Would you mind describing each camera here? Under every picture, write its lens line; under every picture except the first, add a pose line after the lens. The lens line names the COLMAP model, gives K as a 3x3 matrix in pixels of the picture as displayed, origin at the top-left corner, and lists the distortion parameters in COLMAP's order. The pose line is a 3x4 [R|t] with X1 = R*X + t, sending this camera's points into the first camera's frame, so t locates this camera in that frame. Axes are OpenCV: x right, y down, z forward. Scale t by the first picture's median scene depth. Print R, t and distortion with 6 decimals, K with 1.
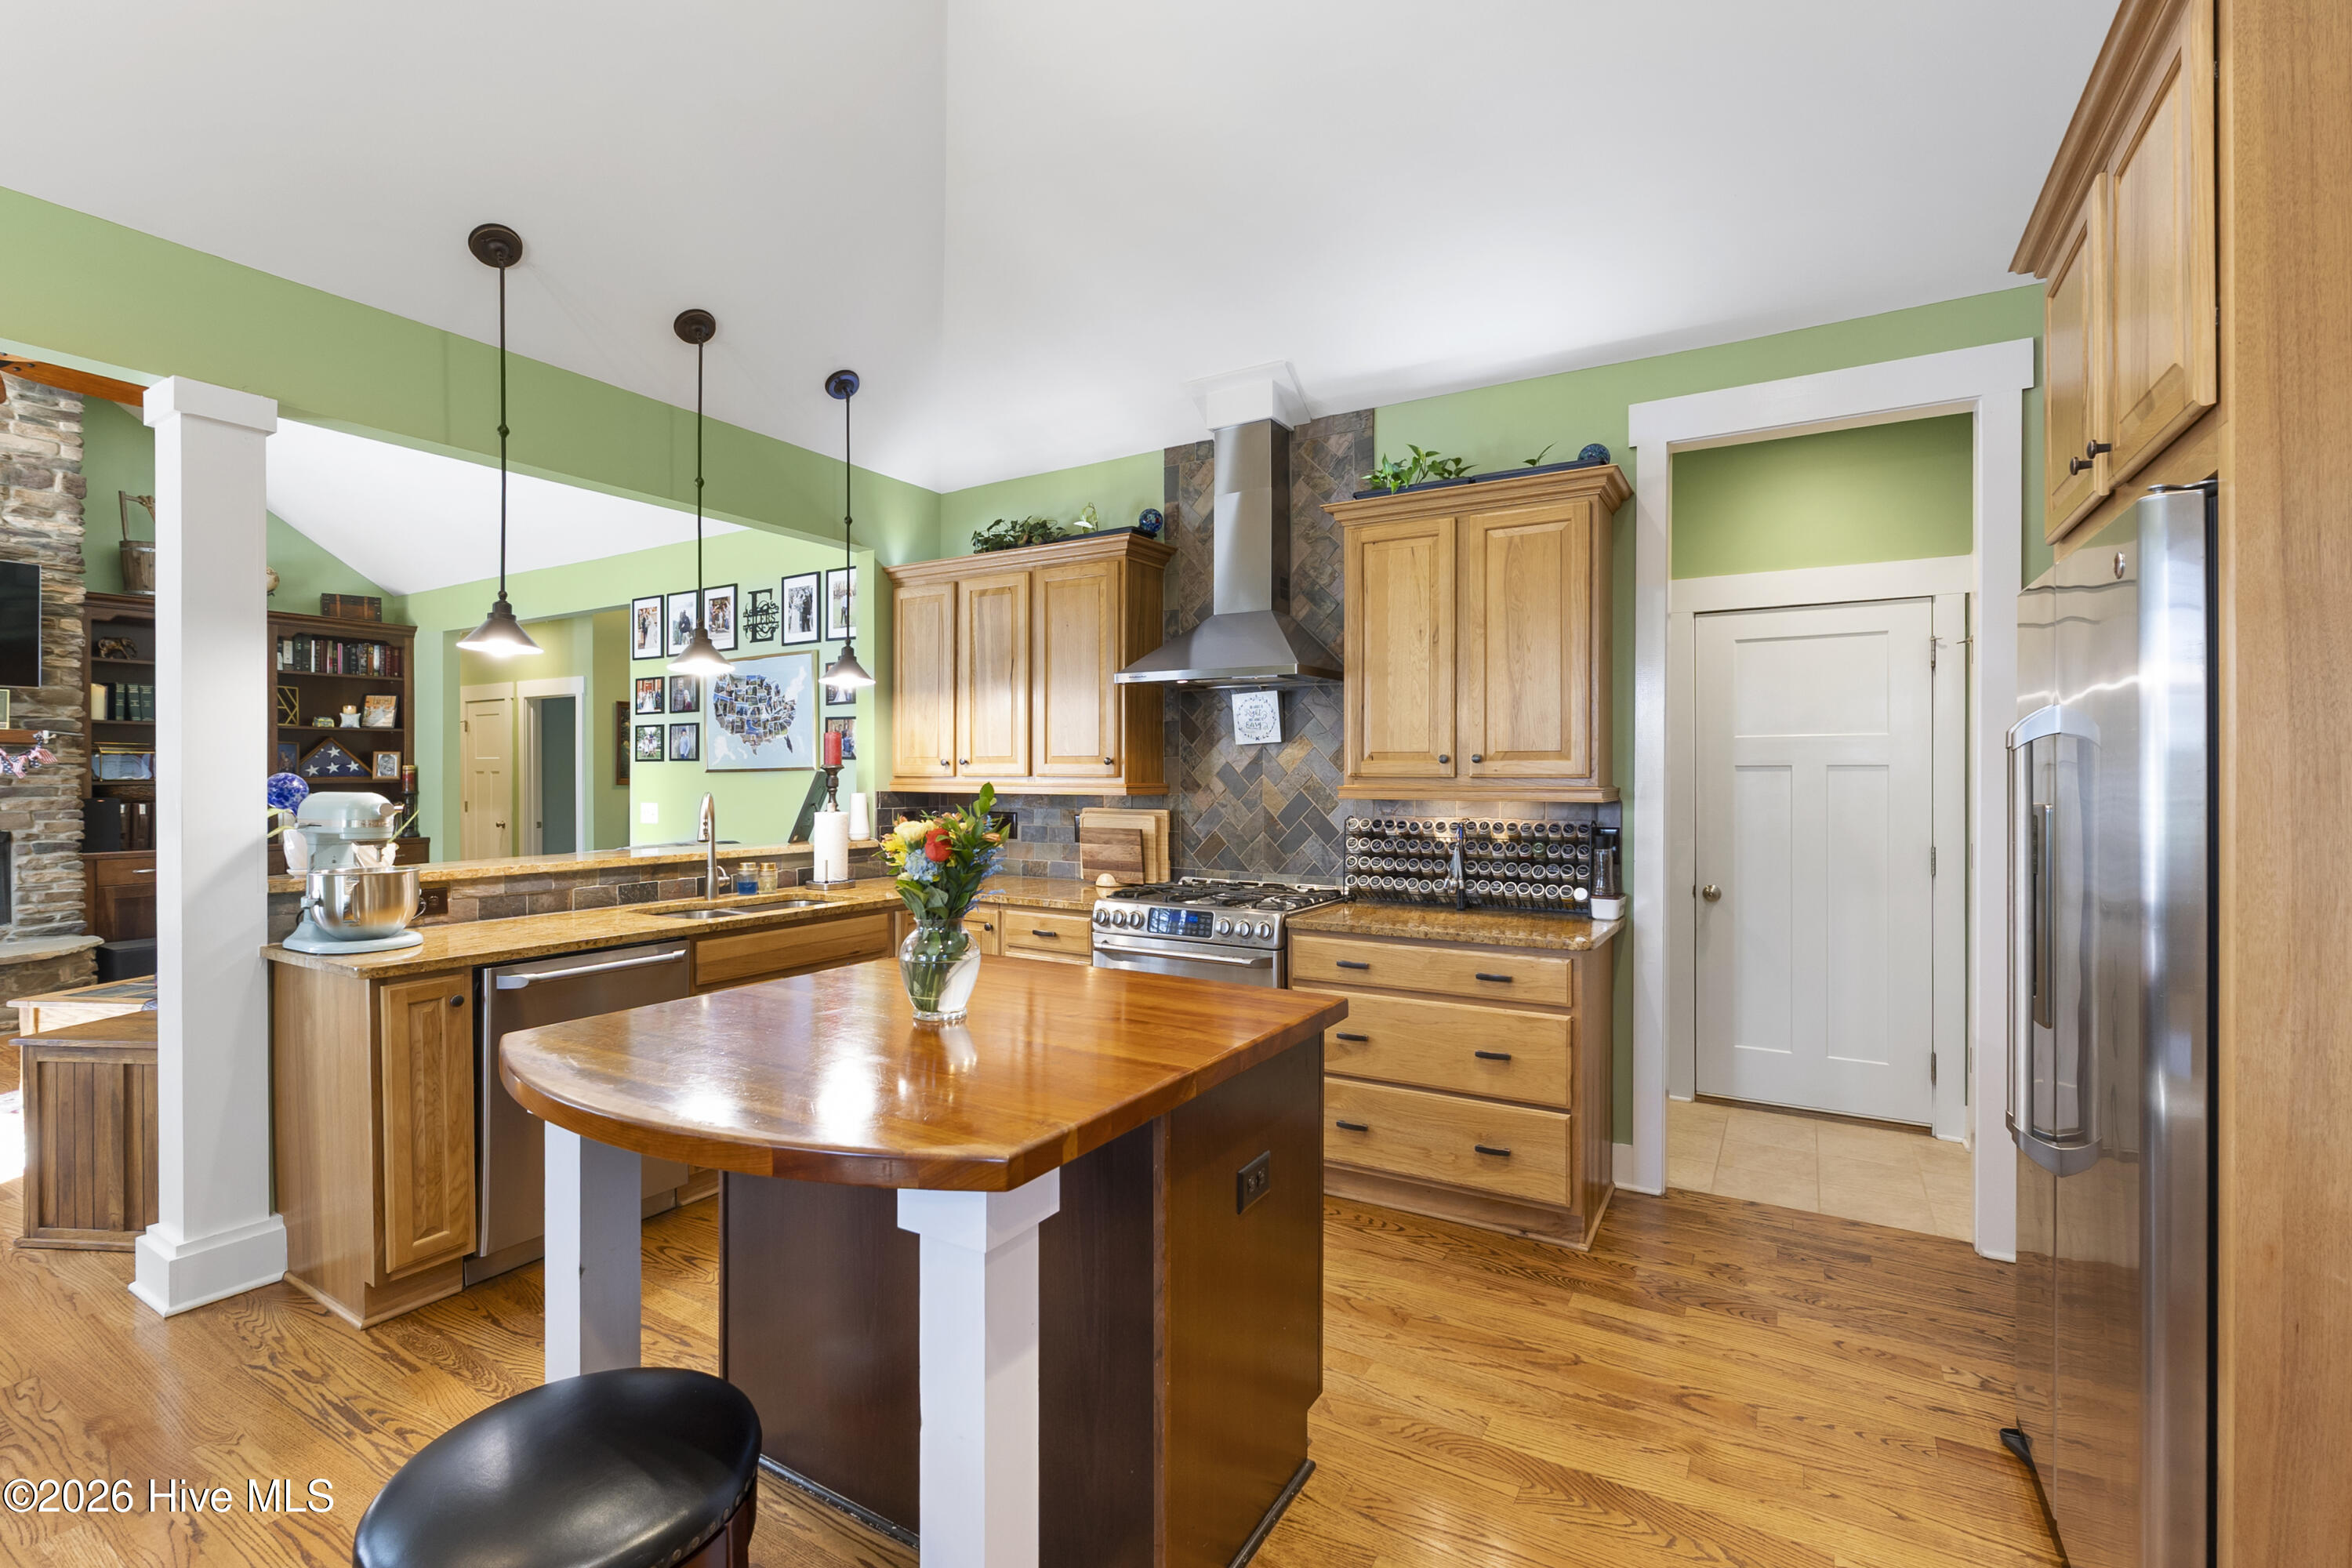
lens RADIAL K [[1039.2, 0, 1175.4], [0, 1039.2, 775.4], [0, 0, 1]] dist [-0.000761, -0.000584]
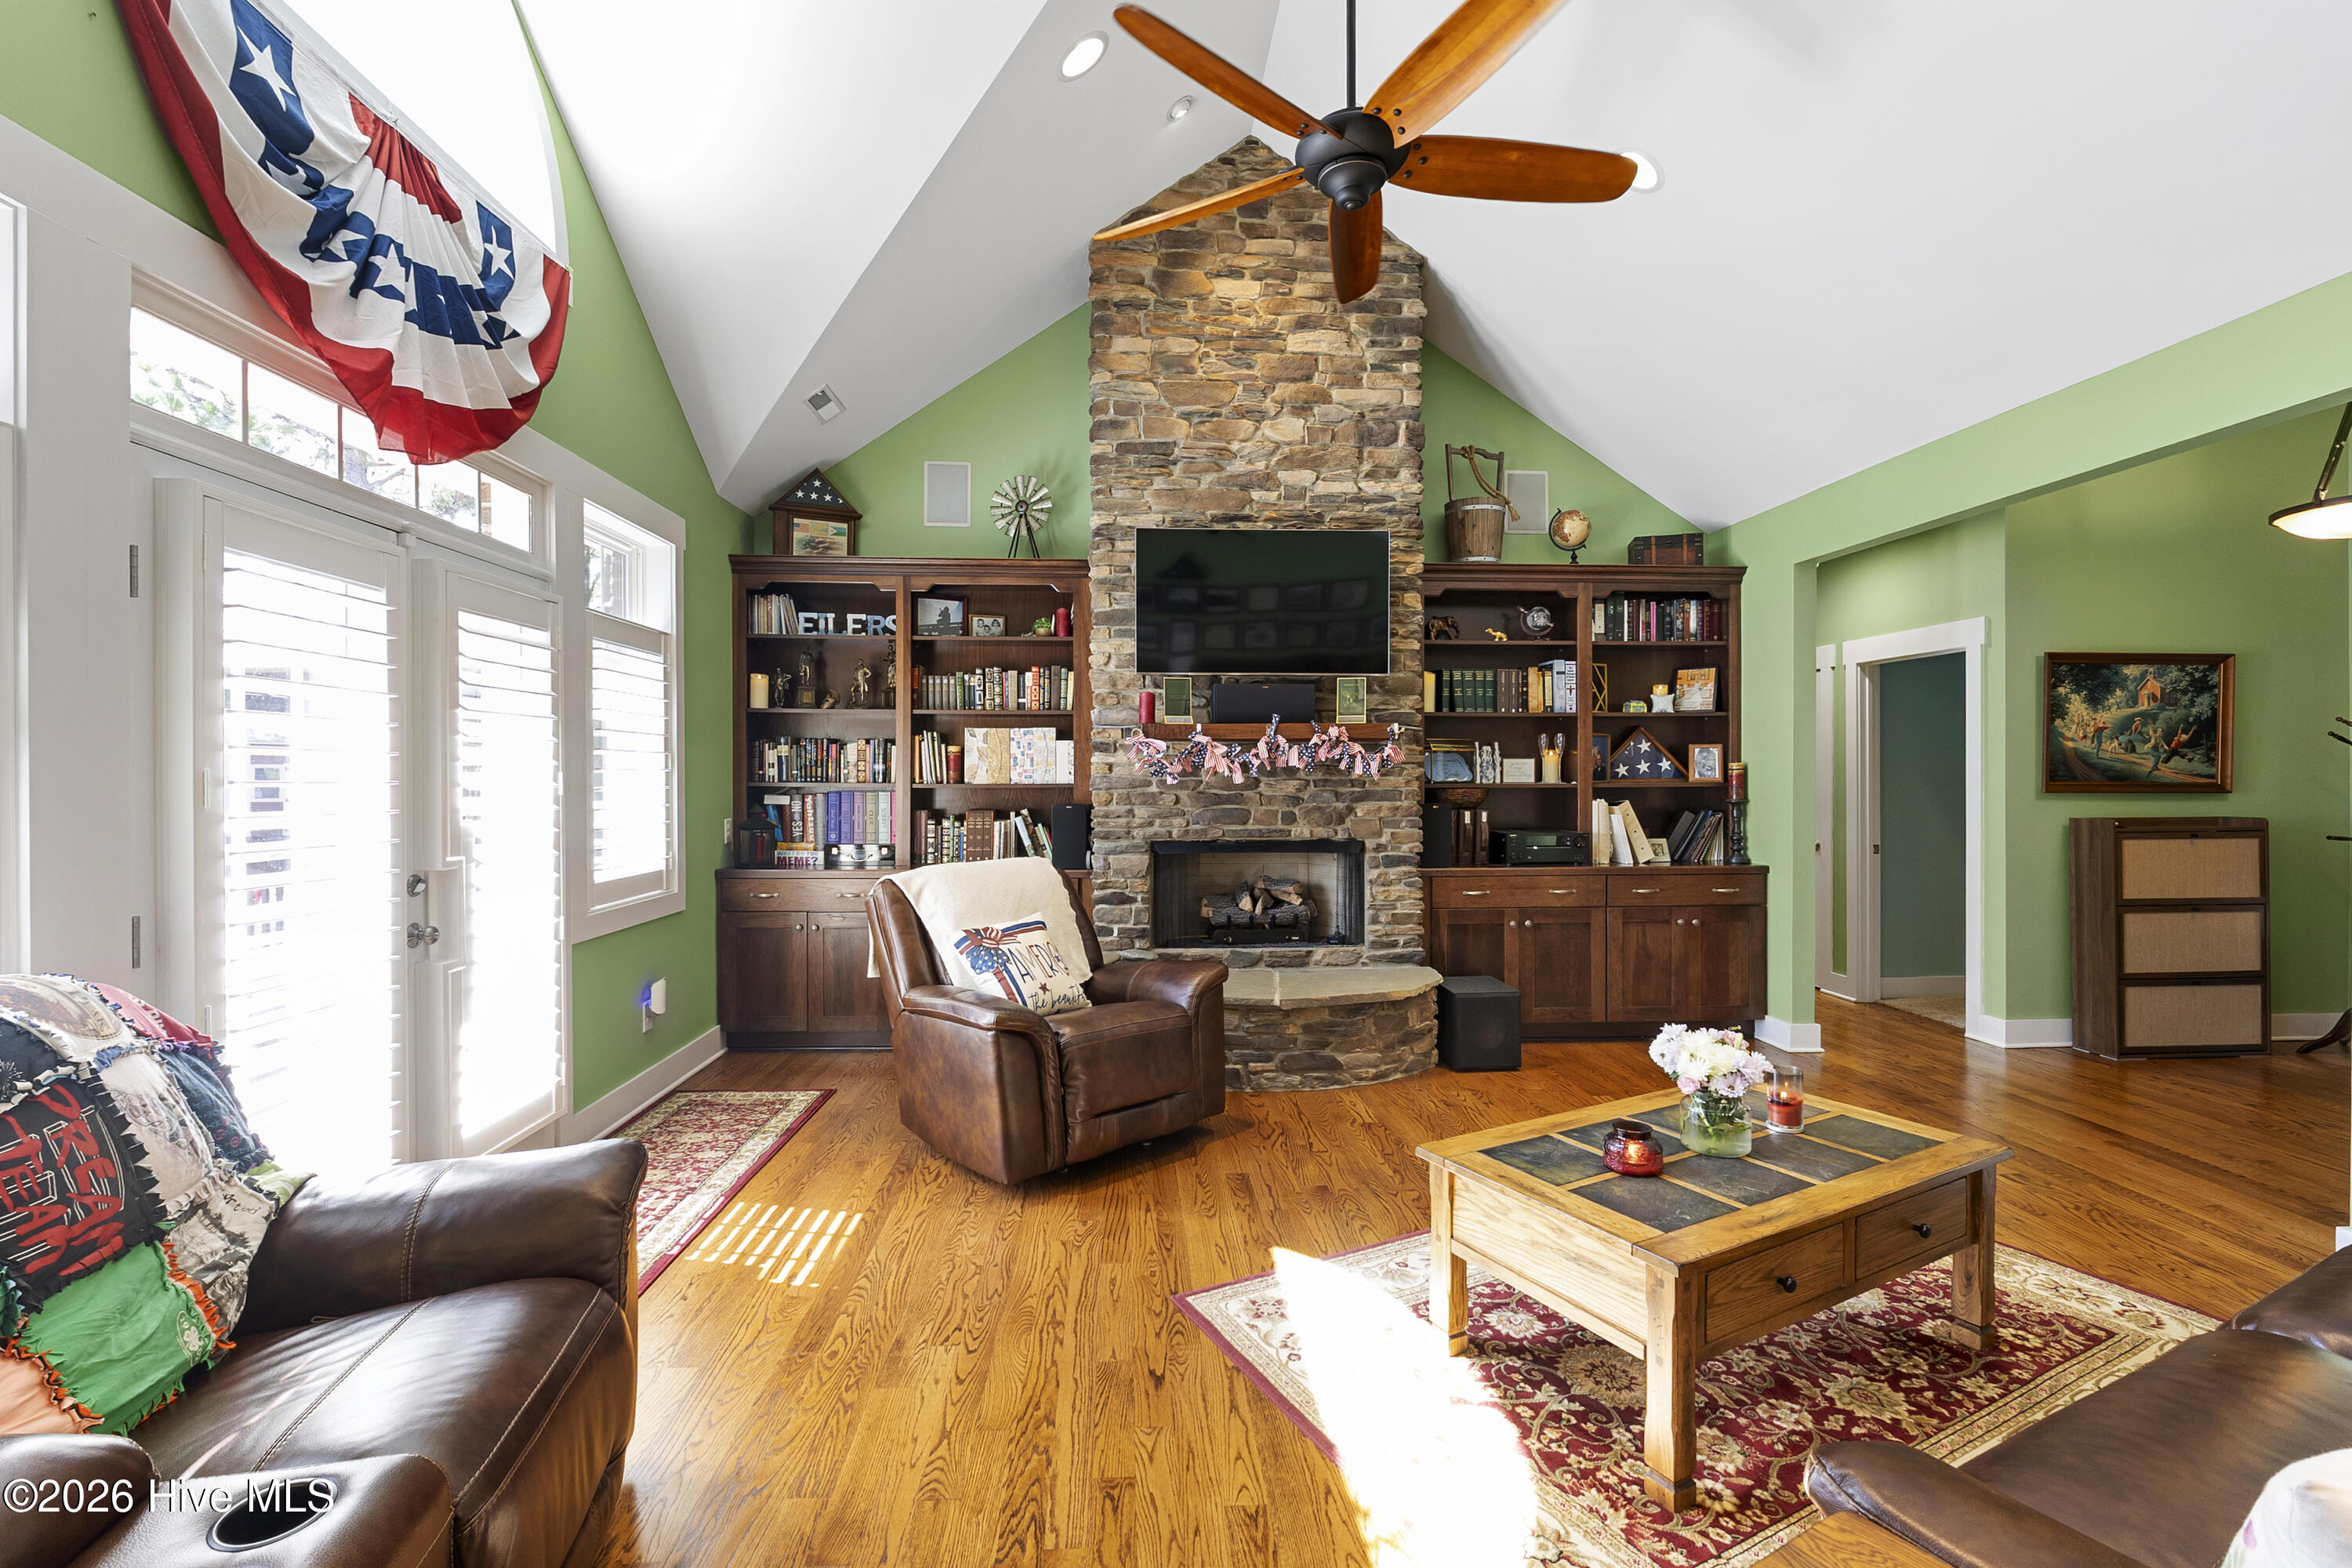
lens RADIAL K [[1051.8, 0, 1176.0], [0, 1051.8, 784.0], [0, 0, 1]] dist [-0.003005, -0.000320]
pose [[0.562169, 0.006175, -0.826999, -0.456825], [-0.000090, 0.999973, 0.007406, -0.000366], [0.827022, -0.004089, 0.562154, 0.352489]]
